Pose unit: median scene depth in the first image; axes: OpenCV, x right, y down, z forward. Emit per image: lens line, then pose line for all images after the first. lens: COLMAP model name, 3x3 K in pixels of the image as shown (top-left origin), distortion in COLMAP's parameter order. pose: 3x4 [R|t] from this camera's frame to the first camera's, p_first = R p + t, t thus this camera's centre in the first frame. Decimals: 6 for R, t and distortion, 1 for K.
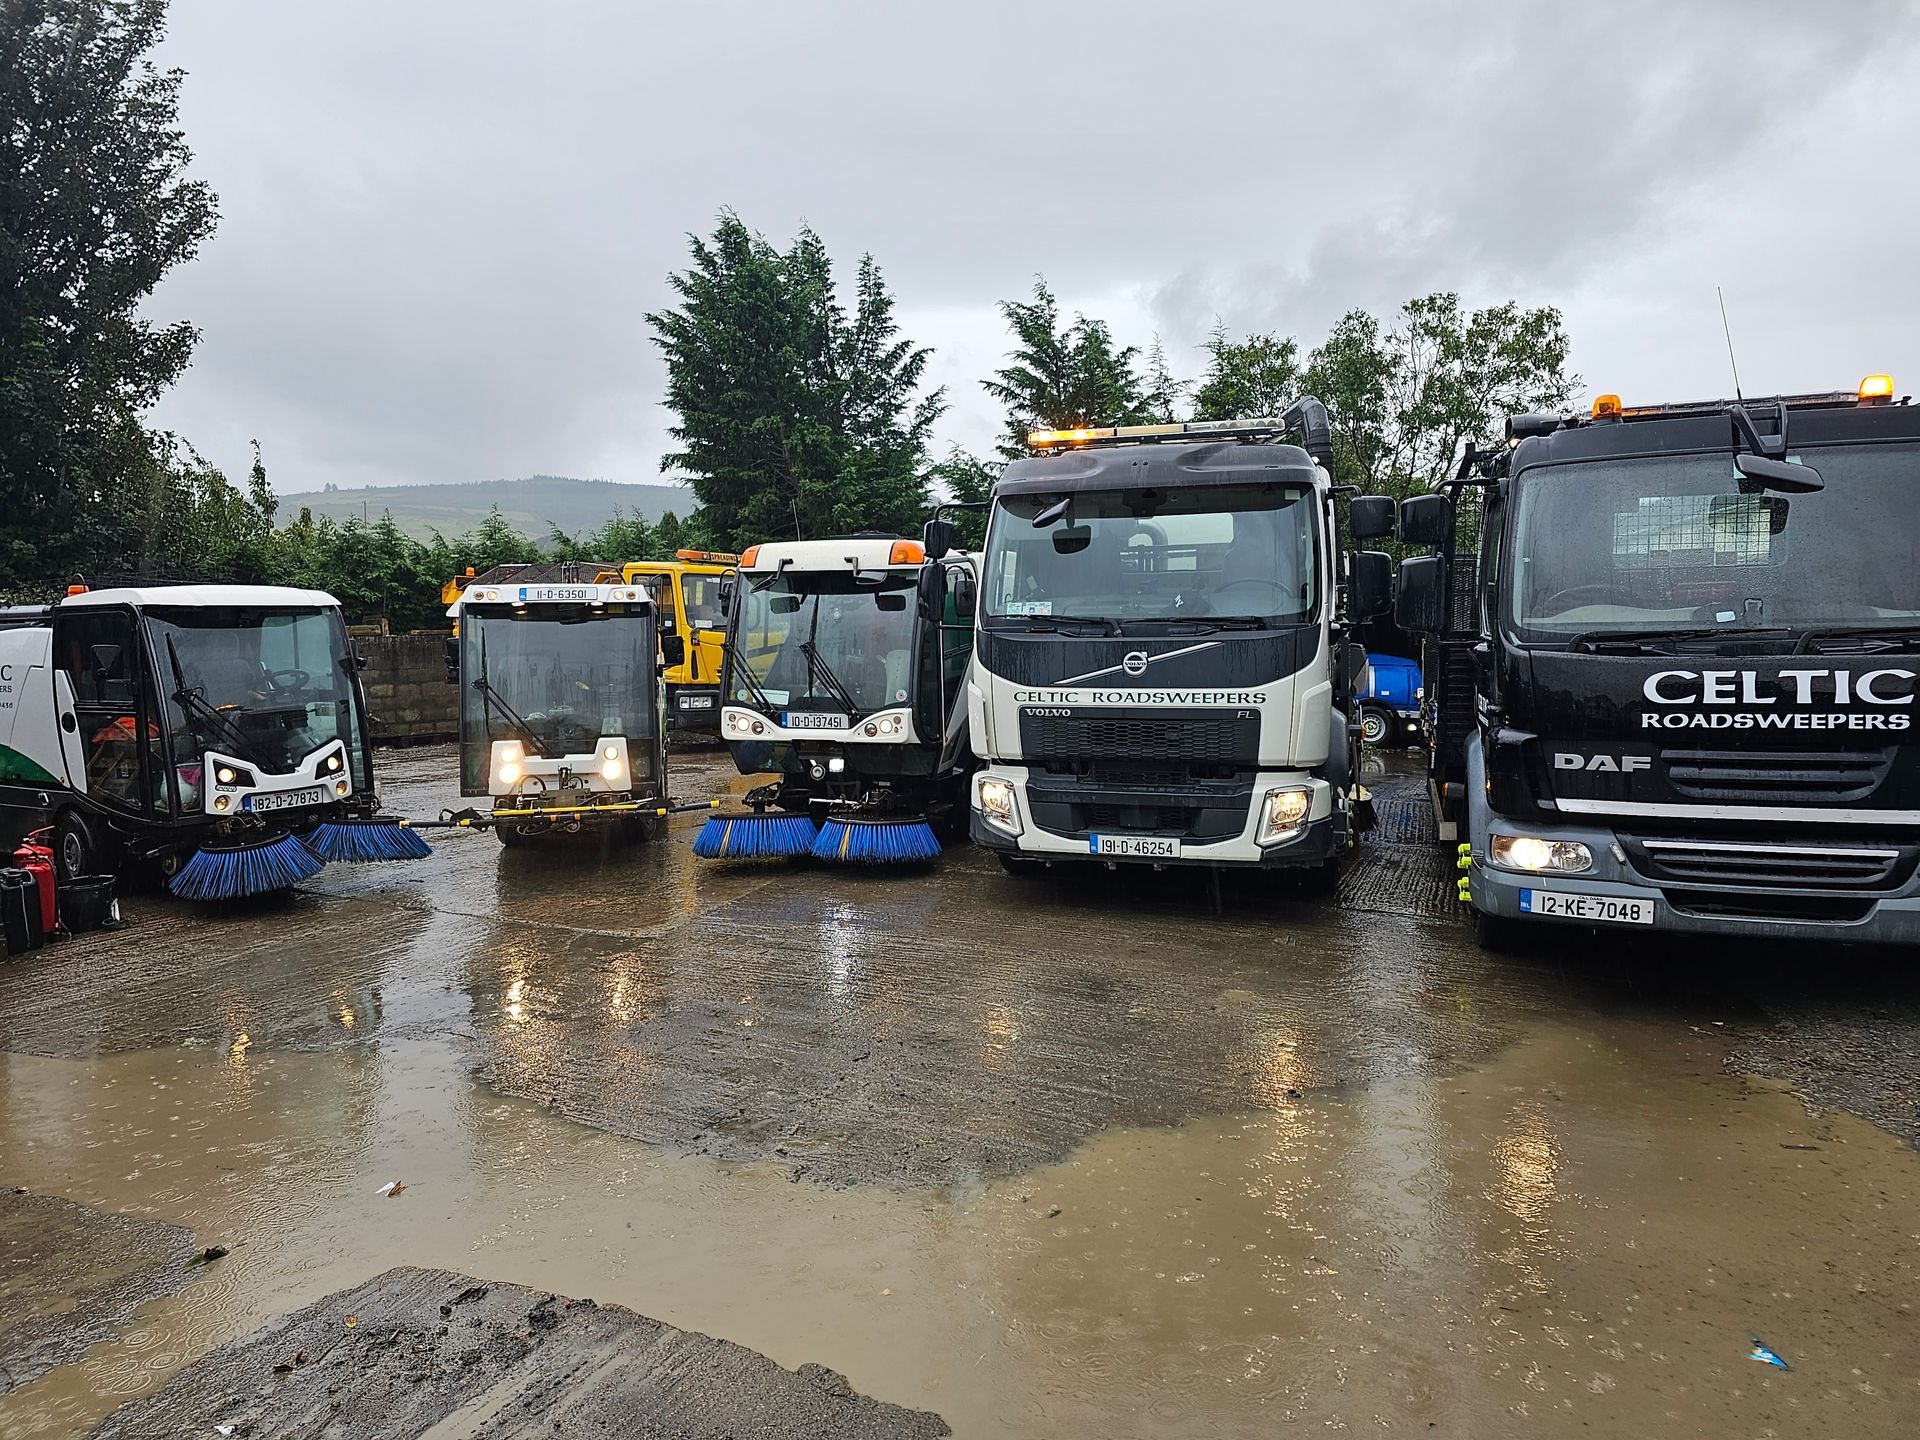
lens RADIAL K [[1272.9, 0, 960.0], [0, 1272.9, 720.0], [0, 0, 1]] dist [0.065274, -0.044907]
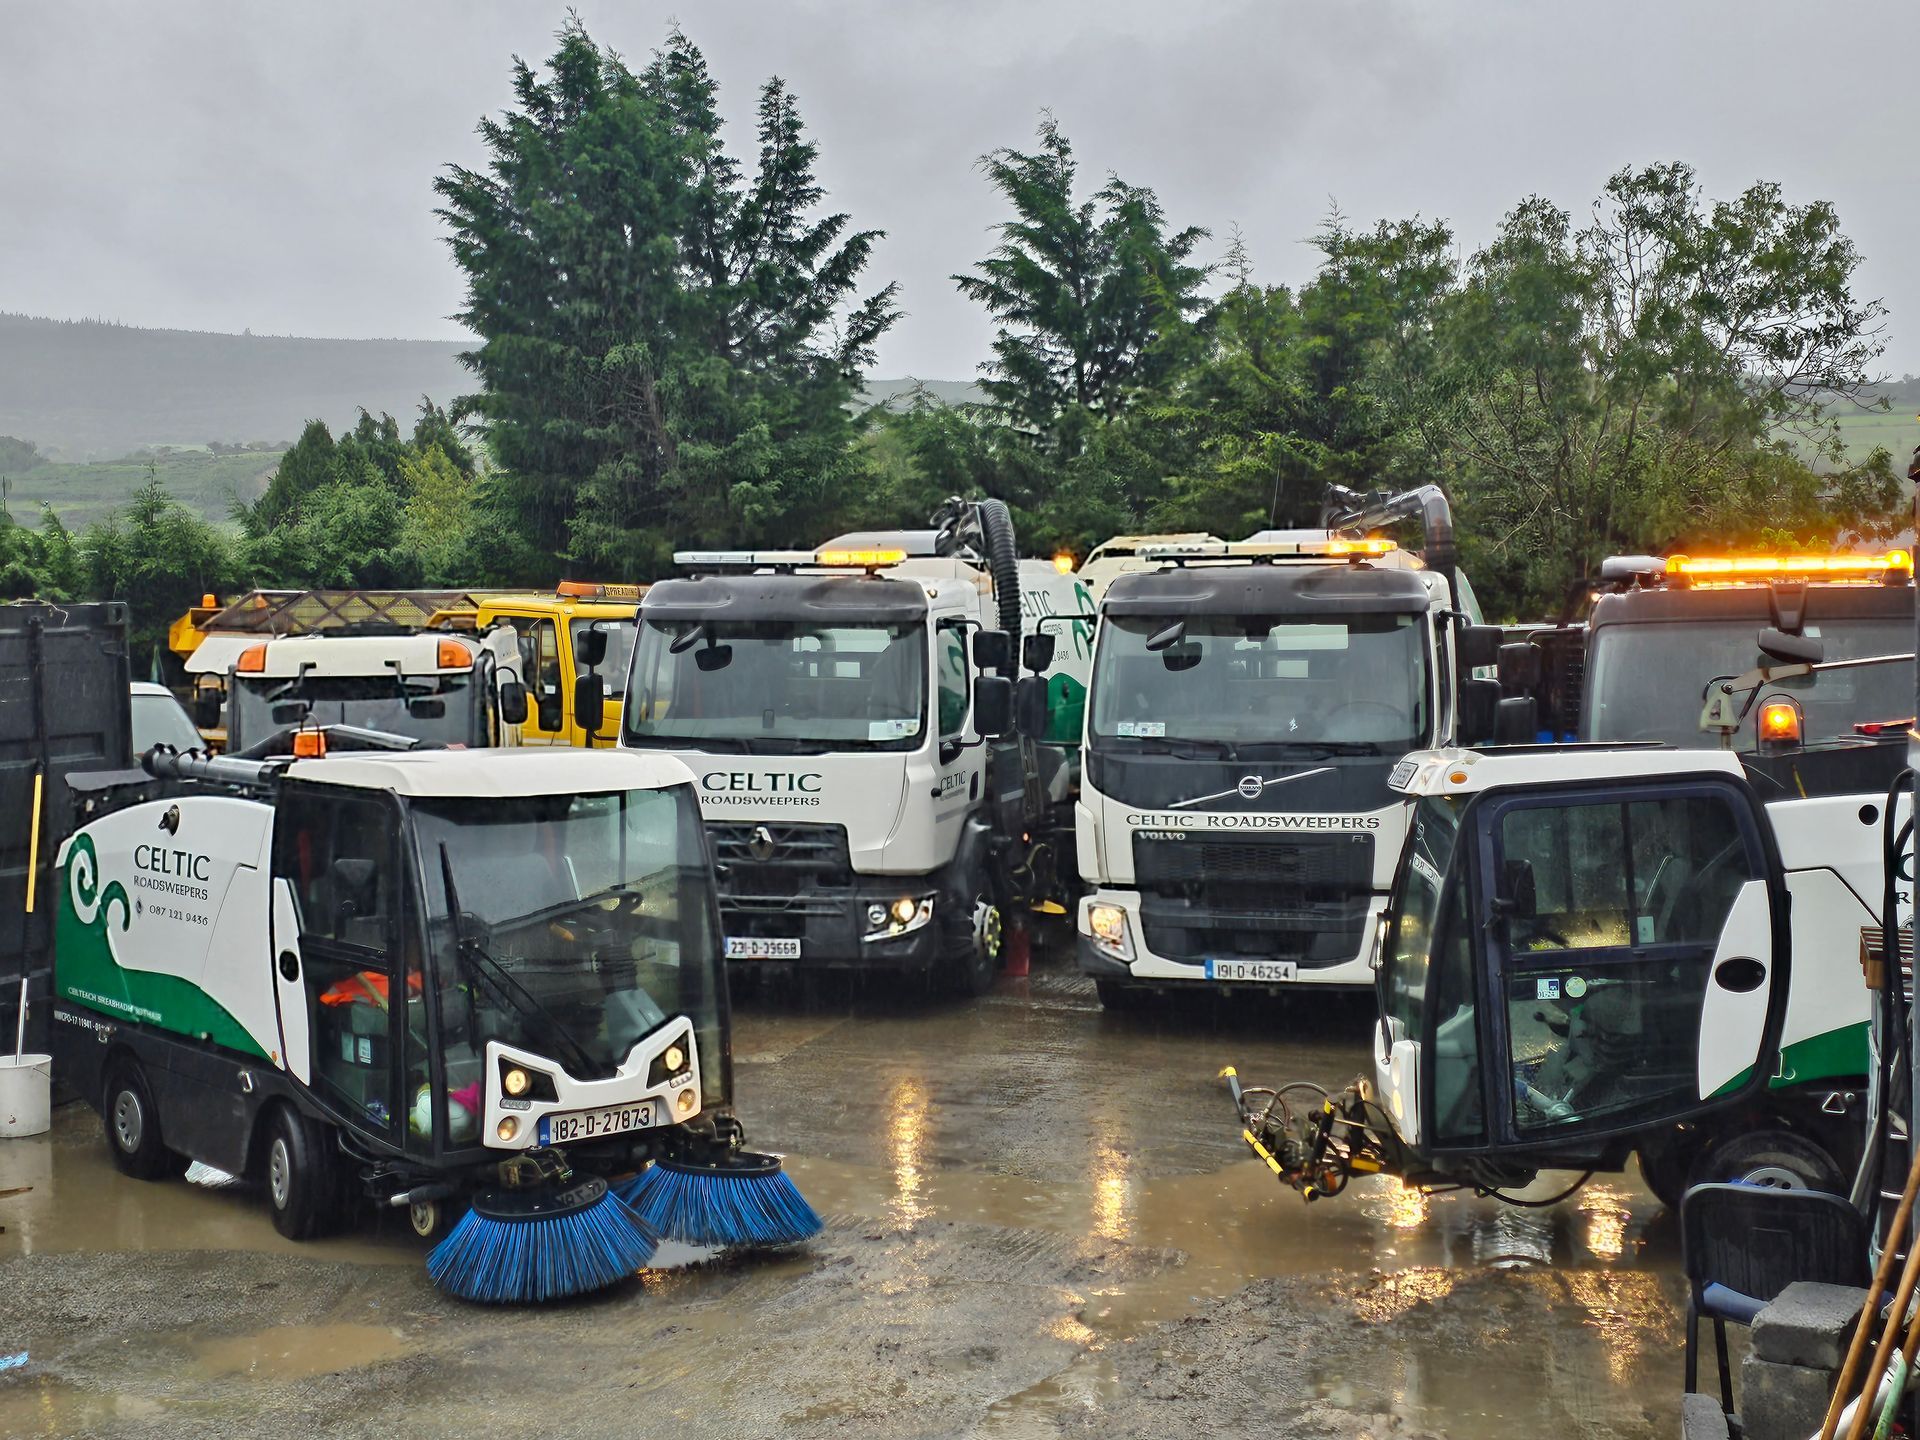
lens RADIAL K [[2541.7, 0, 960.0], [0, 2541.7, 720.0], [0, 0, 1]] dist [0.222685, -0.707118]
pose [[0.998557, 0.001393, 0.053681, -0.186816], [0.000394, 0.999447, -0.033256, -0.028860], [-0.053697, 0.033229, 0.998004, -0.933258]]
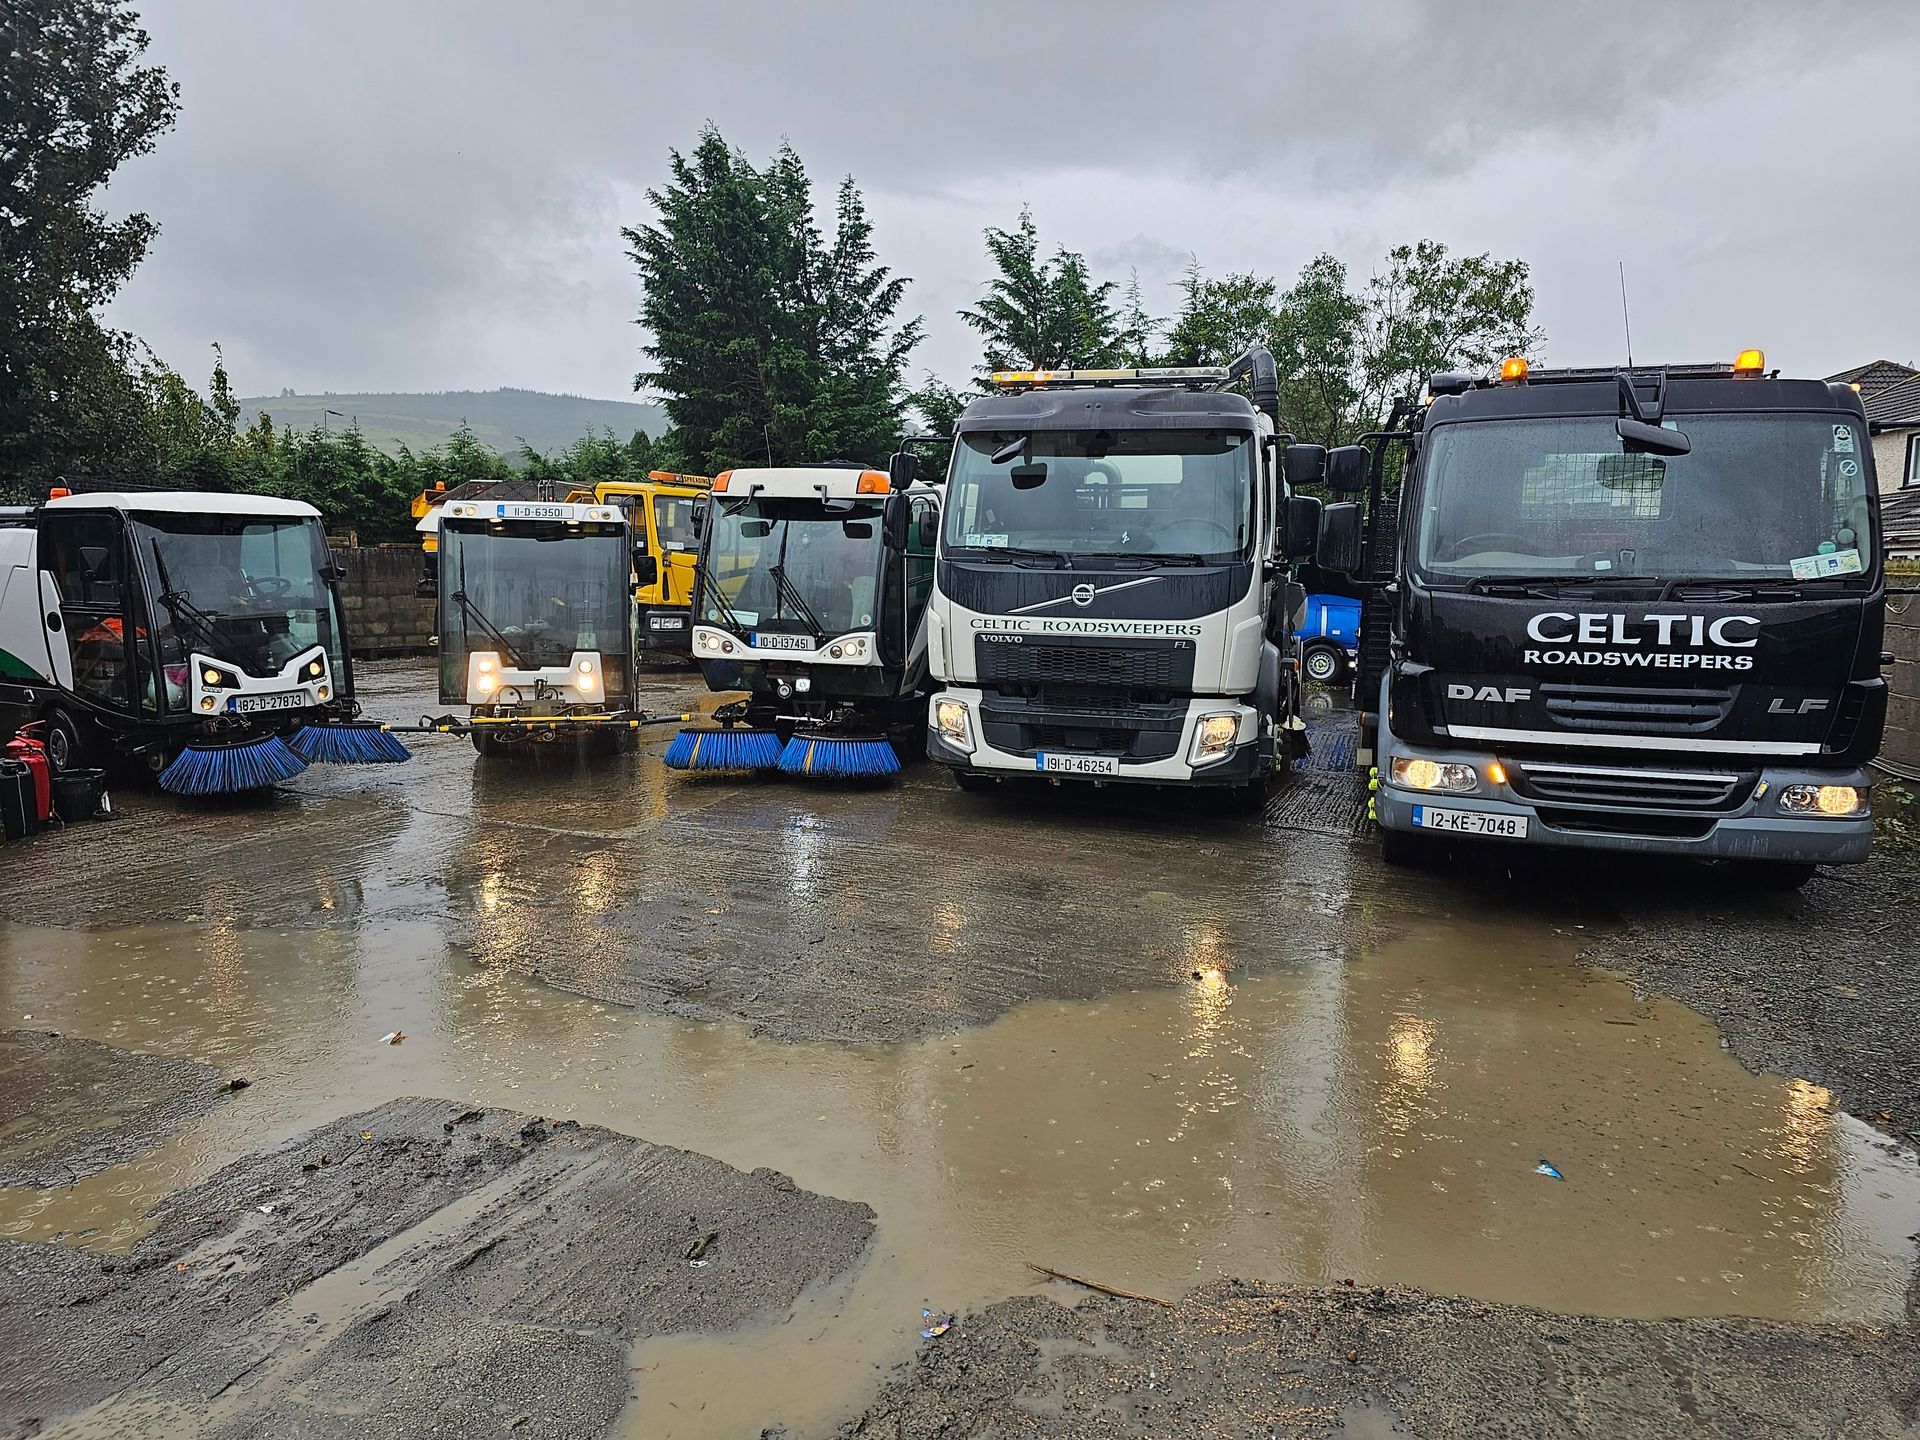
lens RADIAL K [[1275.3, 0, 980.3], [0, 1275.3, 713.4], [0, 0, 1]] dist [0.065594, -0.047510]
pose [[0.998959, 0.024894, 0.038215, 0.011612], [-0.026693, 0.998523, 0.047323, 0.006590], [-0.036980, -0.048294, 0.998148, -0.068828]]
